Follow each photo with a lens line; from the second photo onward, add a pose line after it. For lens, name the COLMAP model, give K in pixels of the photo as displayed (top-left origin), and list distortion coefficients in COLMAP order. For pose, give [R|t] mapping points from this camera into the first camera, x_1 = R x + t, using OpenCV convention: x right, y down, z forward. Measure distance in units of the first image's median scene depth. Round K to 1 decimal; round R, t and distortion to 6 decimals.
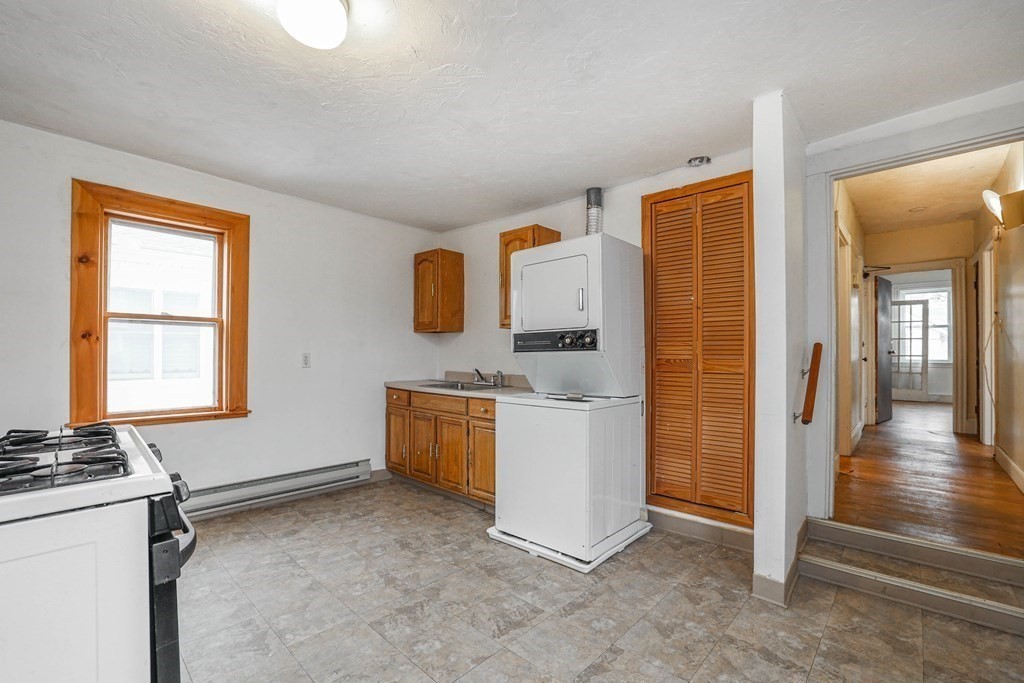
lens RADIAL K [[443.3, 0, 506.7], [0, 443.3, 347.7], [0, 0, 1]] dist [-0.048119, 0.016519]
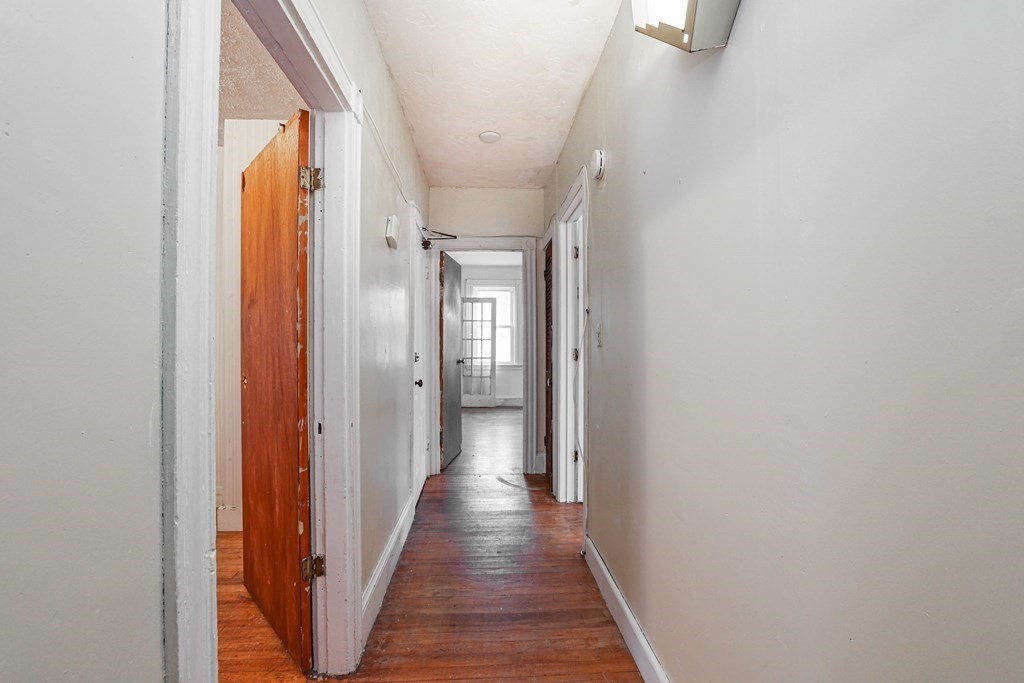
lens RADIAL K [[443.3, 0, 506.7], [0, 443.3, 347.7], [0, 0, 1]] dist [-0.048119, 0.016519]
pose [[0.691562, -0.008923, 0.722262, 0.404437], [-0.004556, 0.999850, 0.016715, -0.026520], [-0.722303, -0.014850, 0.691417, 0.424452]]
